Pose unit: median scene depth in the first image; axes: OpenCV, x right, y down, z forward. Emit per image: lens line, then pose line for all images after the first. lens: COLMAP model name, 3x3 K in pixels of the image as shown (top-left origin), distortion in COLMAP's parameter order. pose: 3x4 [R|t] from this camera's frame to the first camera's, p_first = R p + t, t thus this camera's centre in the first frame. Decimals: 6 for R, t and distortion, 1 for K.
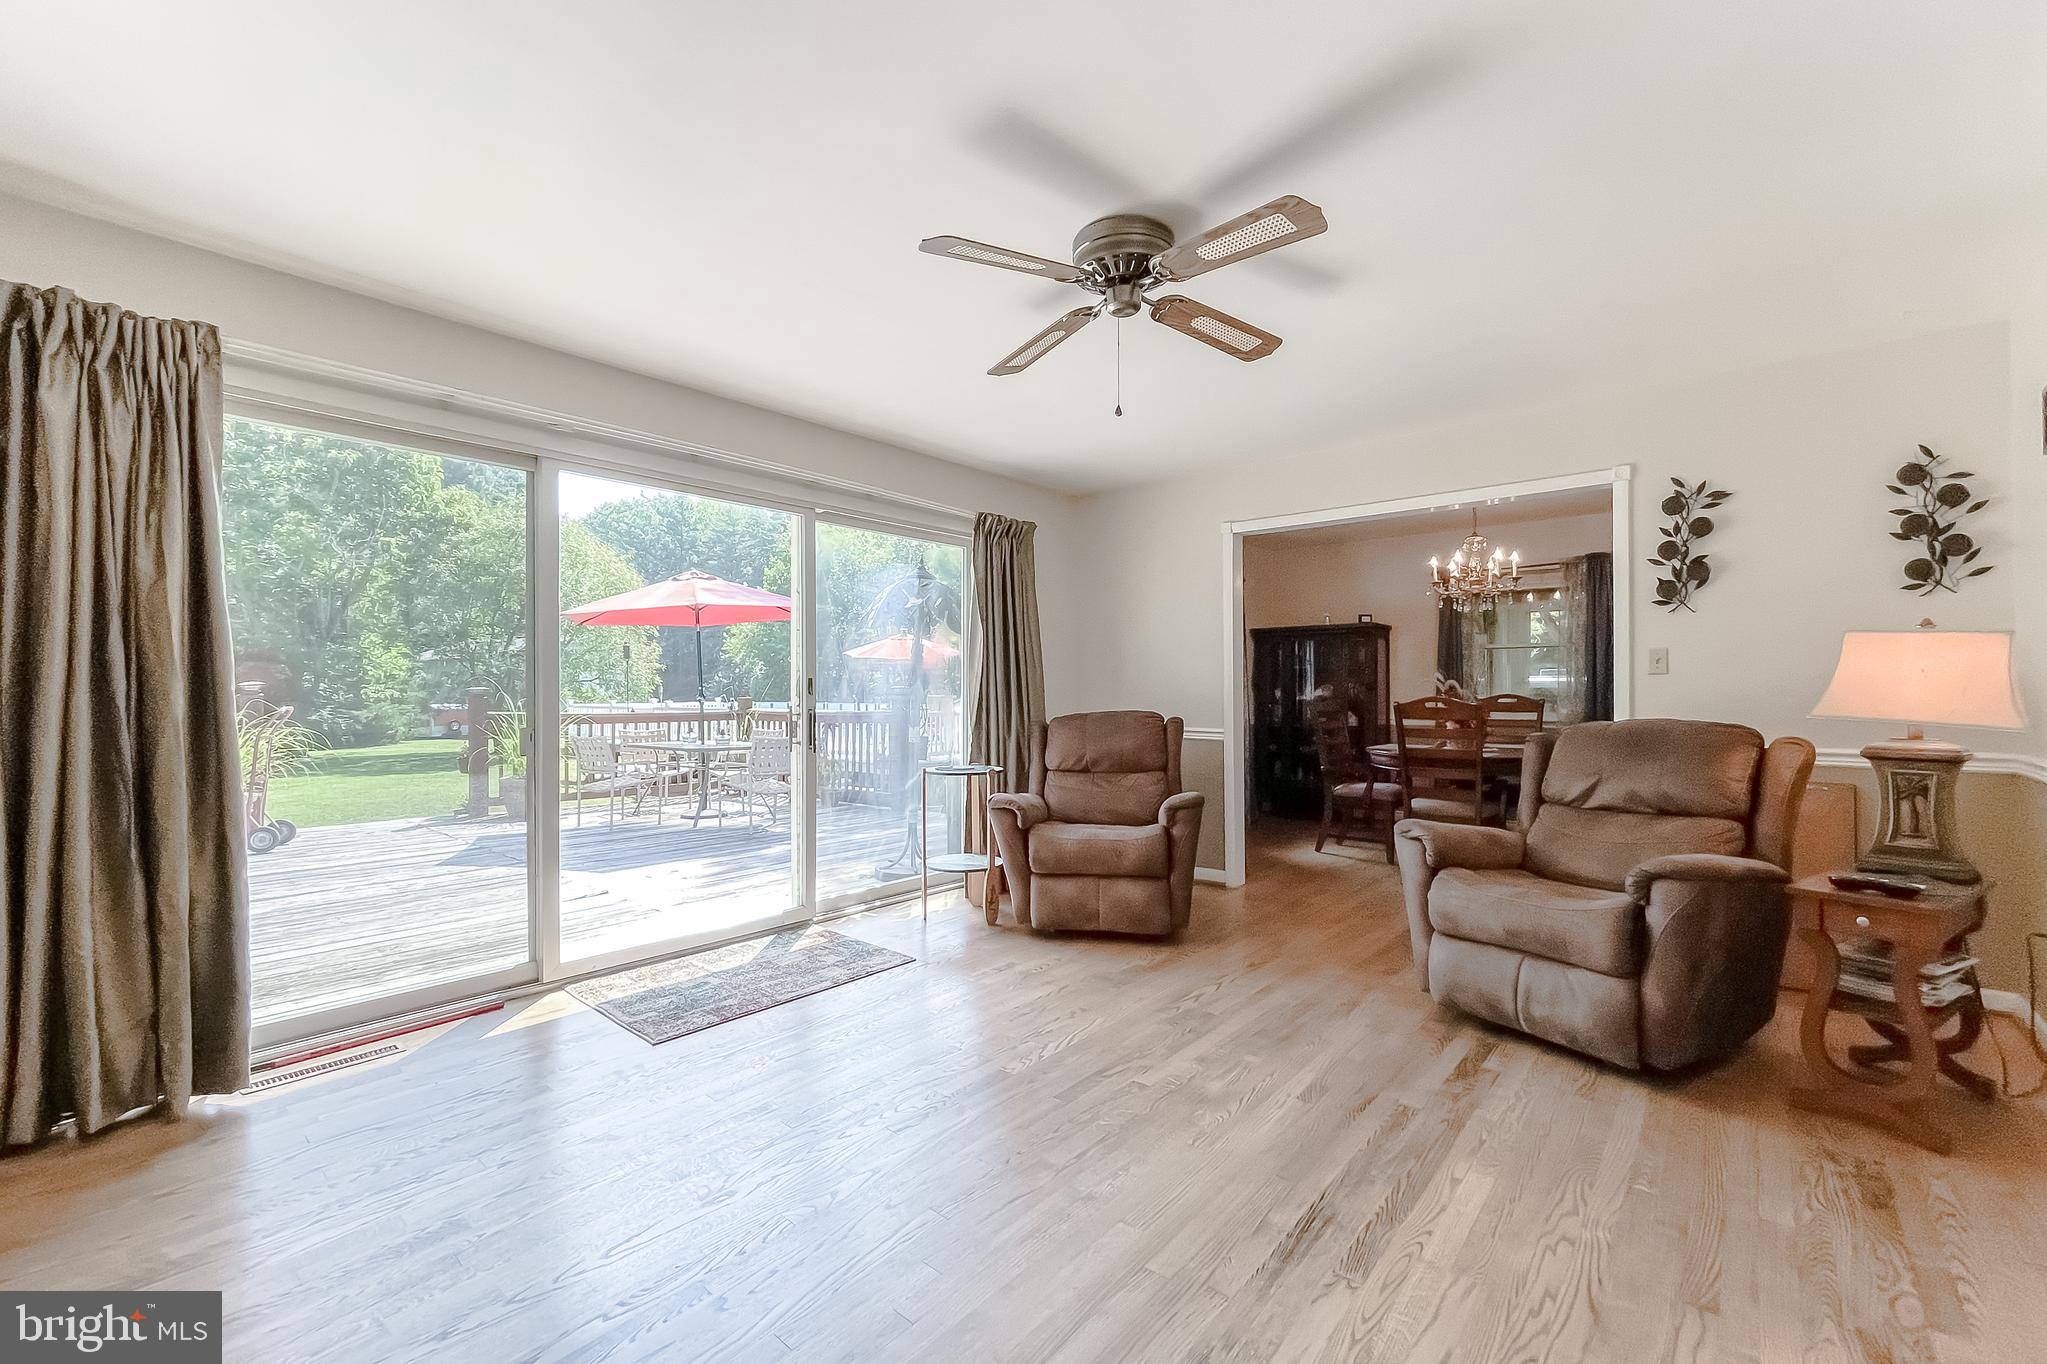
lens RADIAL K [[847.7, 0, 1011.6], [0, 847.7, 684.9], [0, 0, 1]] dist [0.002880, 0.000096]
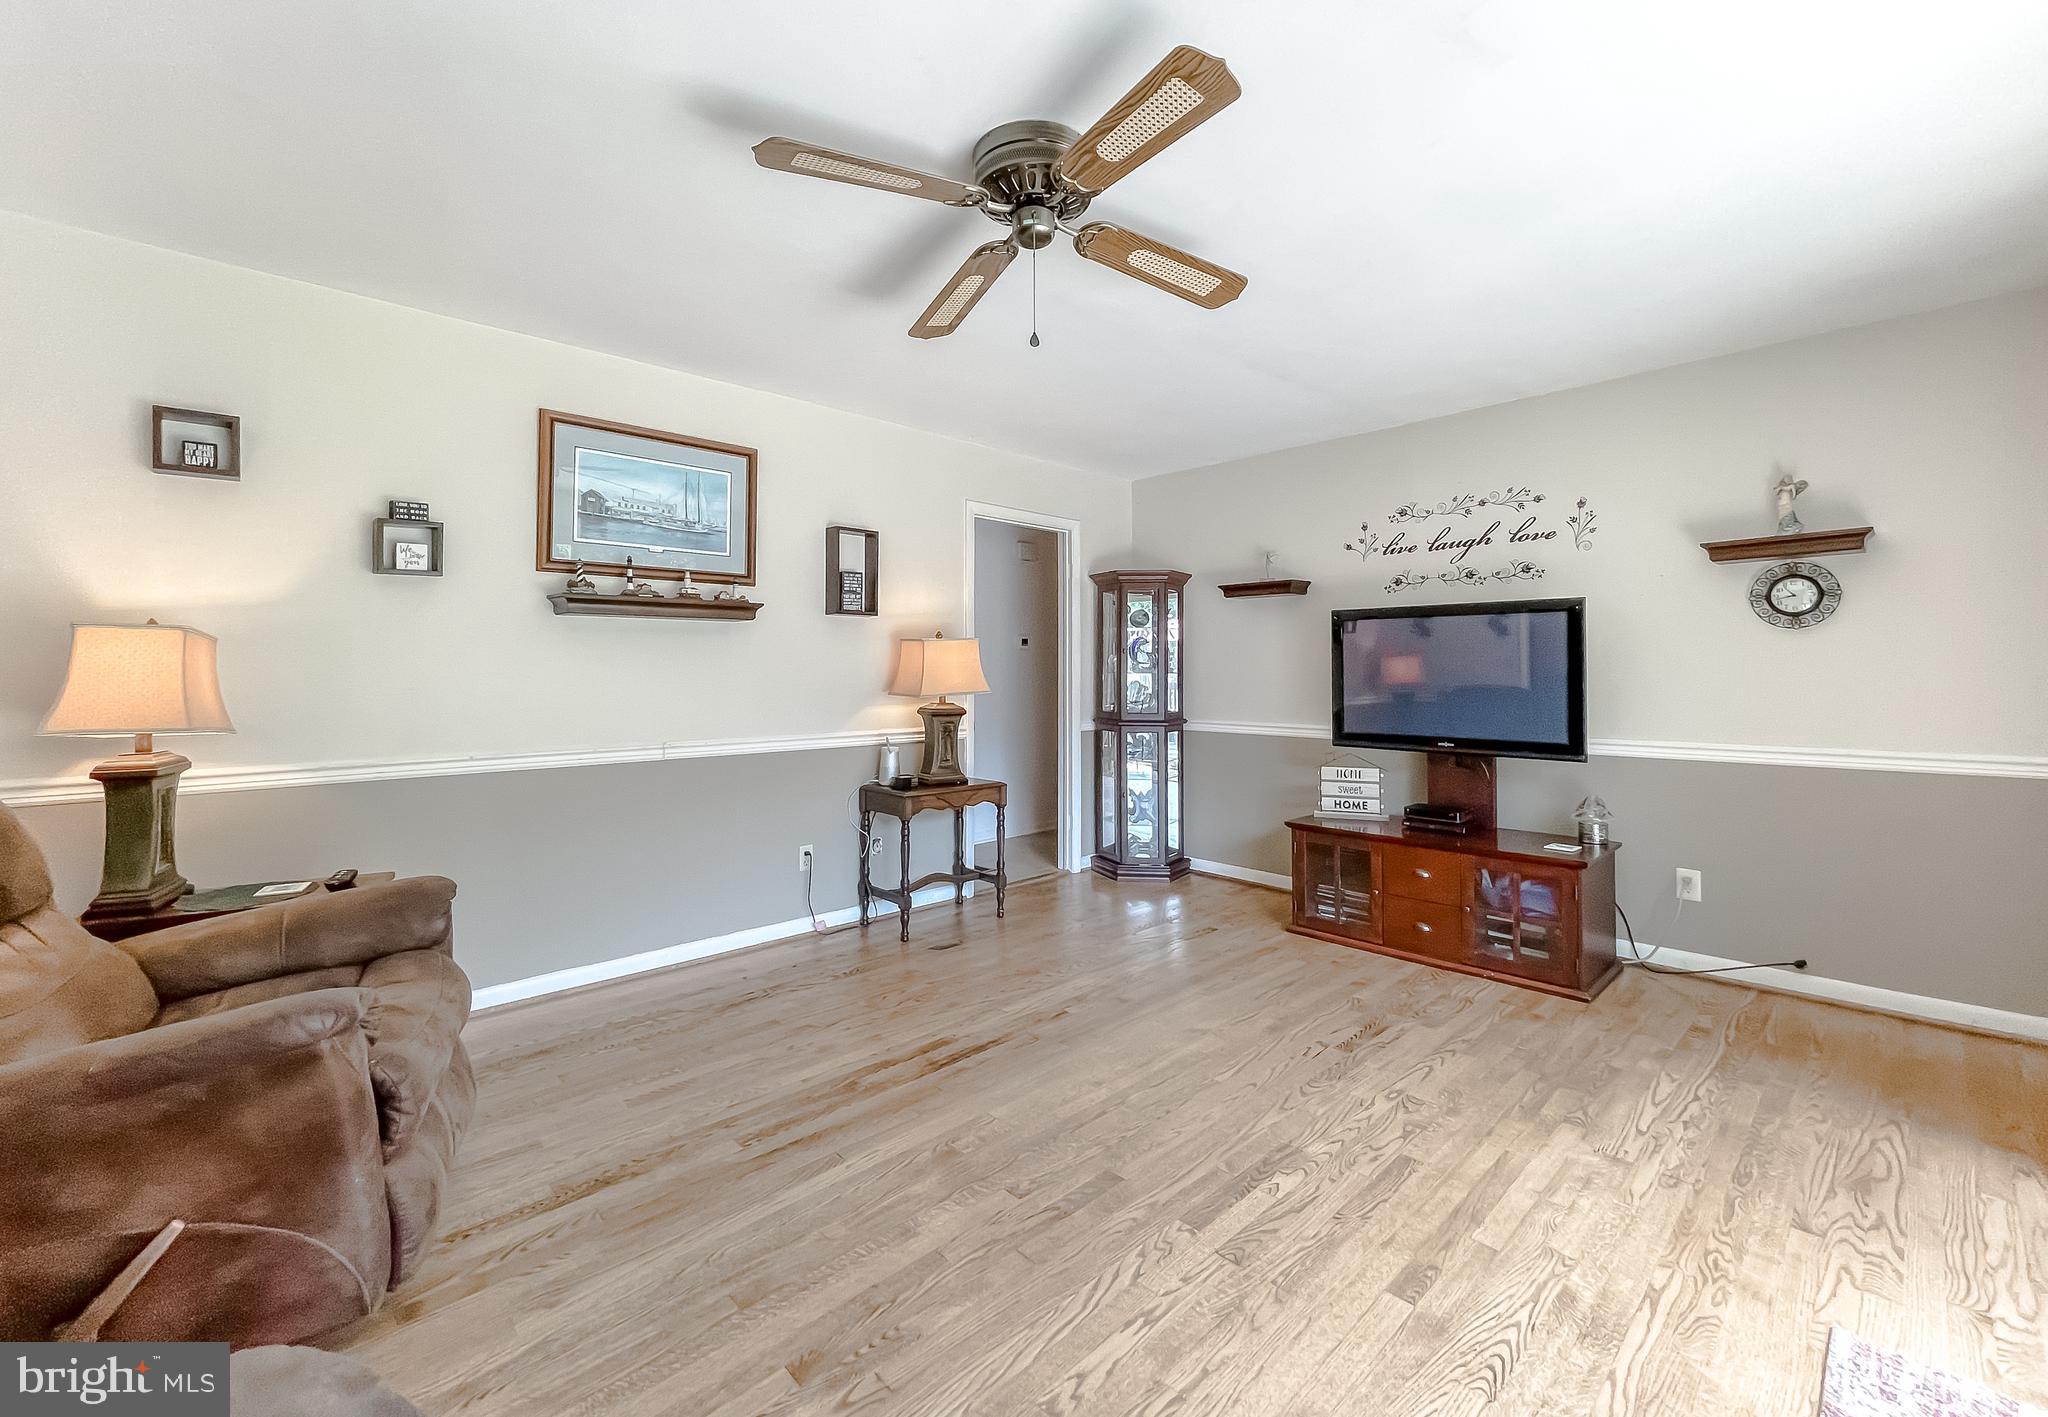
lens RADIAL K [[843.1, 0, 1015.4], [0, 843.1, 651.1], [0, 0, 1]] dist [-0.001253, 0.000084]
pose [[-0.995502, 0.005113, 0.094605, 0.053110], [0.002133, 0.999499, -0.031570, -0.008211], [-0.094720, -0.031227, -0.995014, 1.305481]]
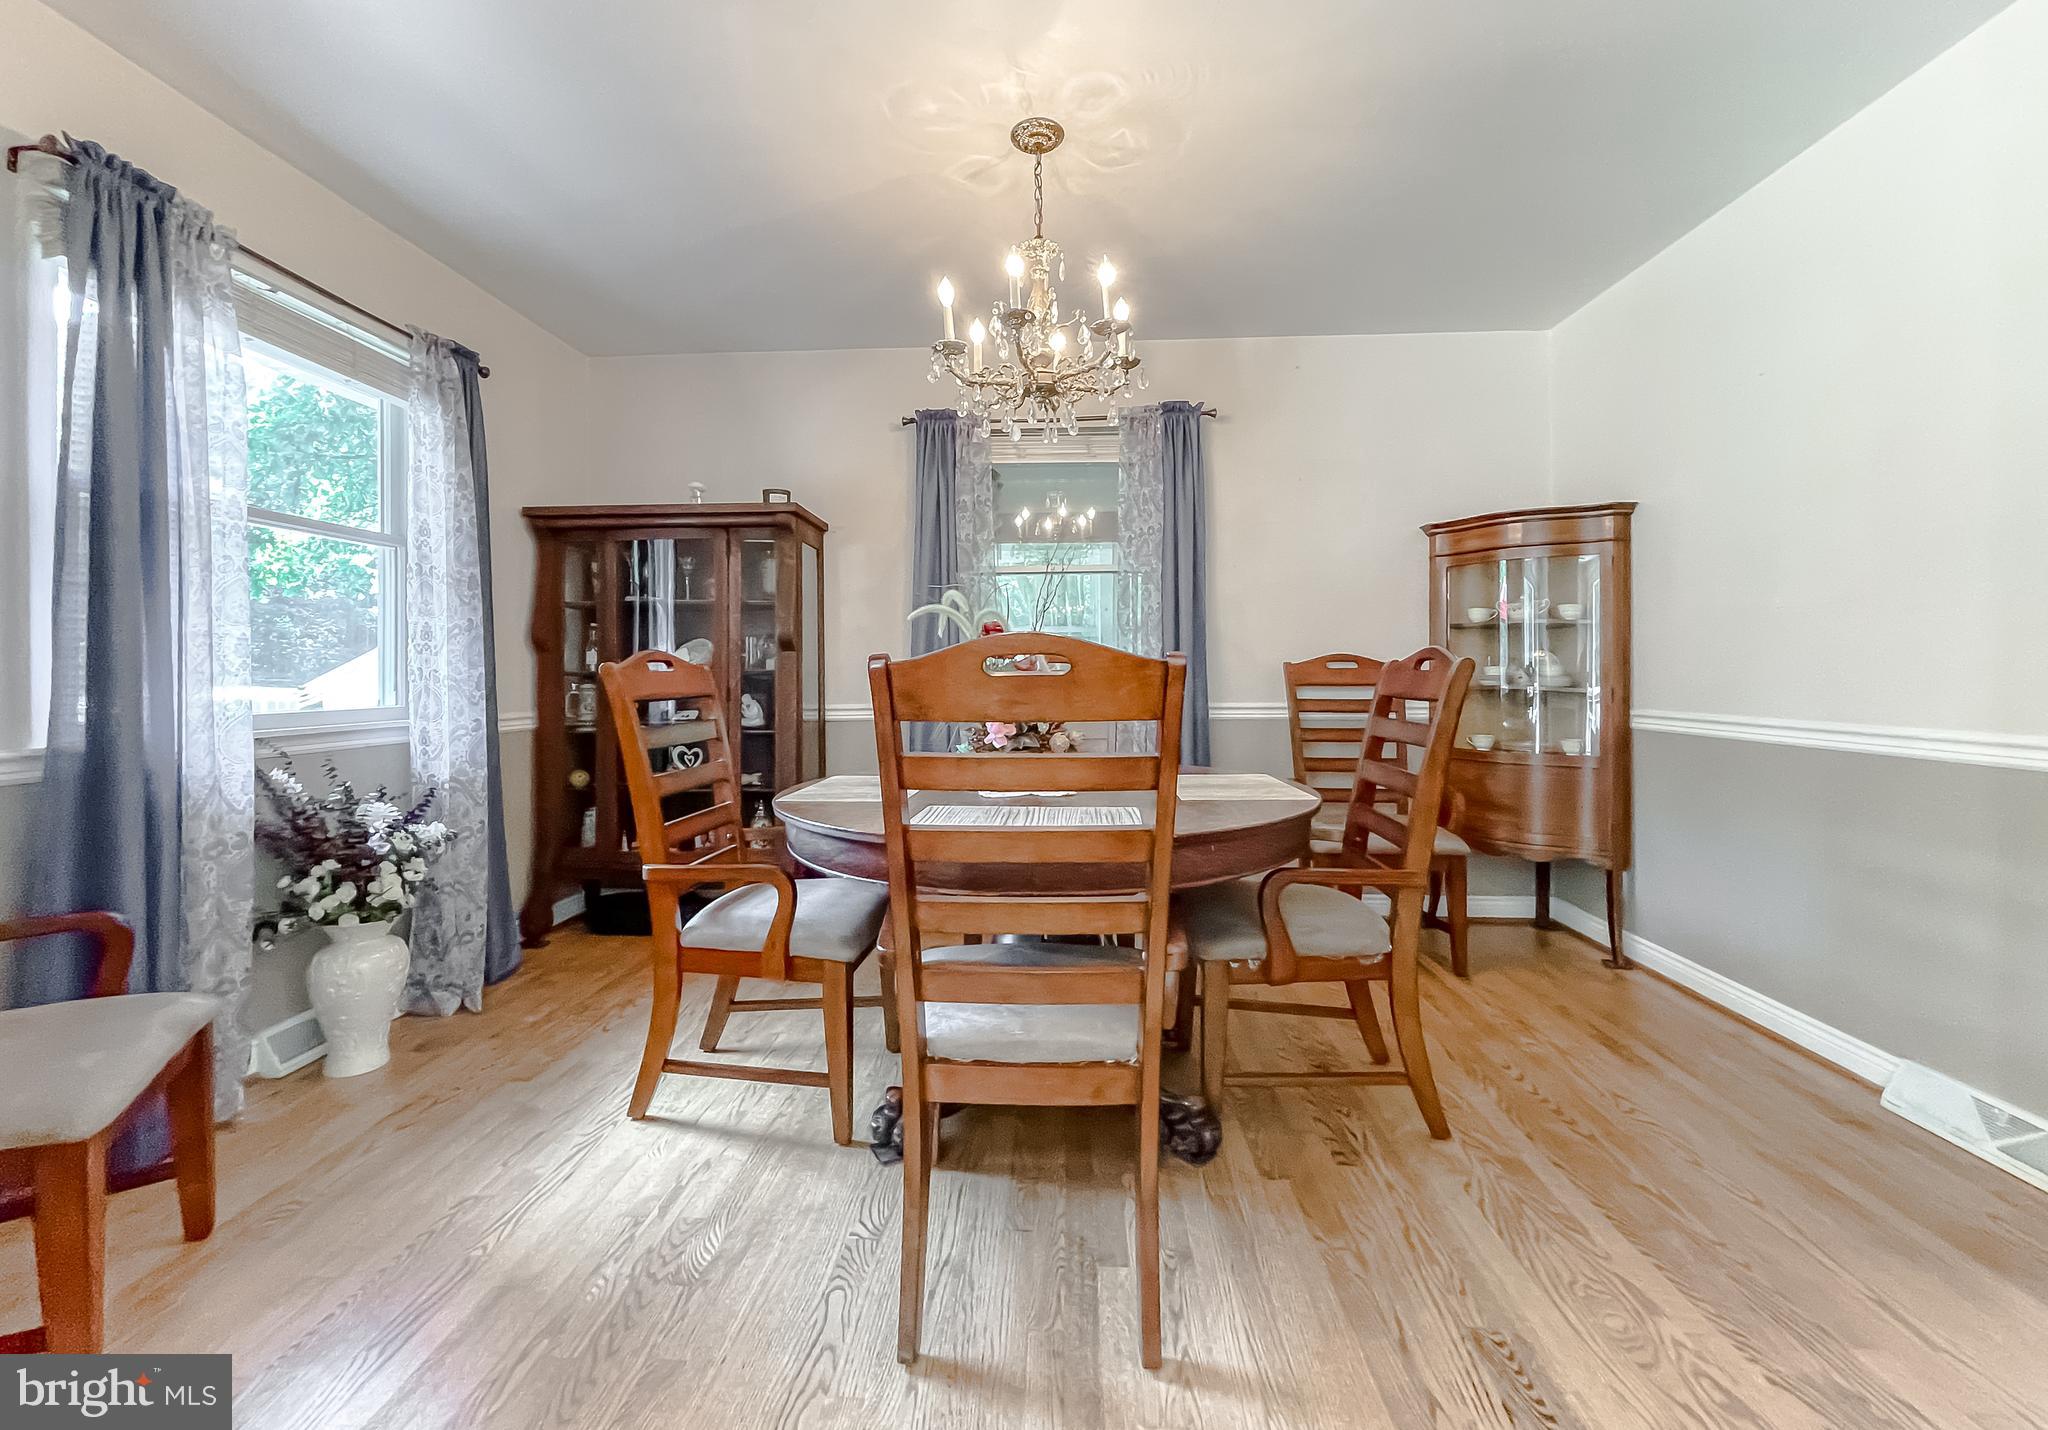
lens RADIAL K [[852.8, 0, 1010.4], [0, 852.8, 672.2], [0, 0, 1]] dist [-0.004632, -0.000150]
pose [[0.792560, -0.002314, 0.609789, 0.477612], [0.001583, 0.999997, 0.001738, 0.038251], [-0.609792, -0.000412, 0.792562, 1.129247]]
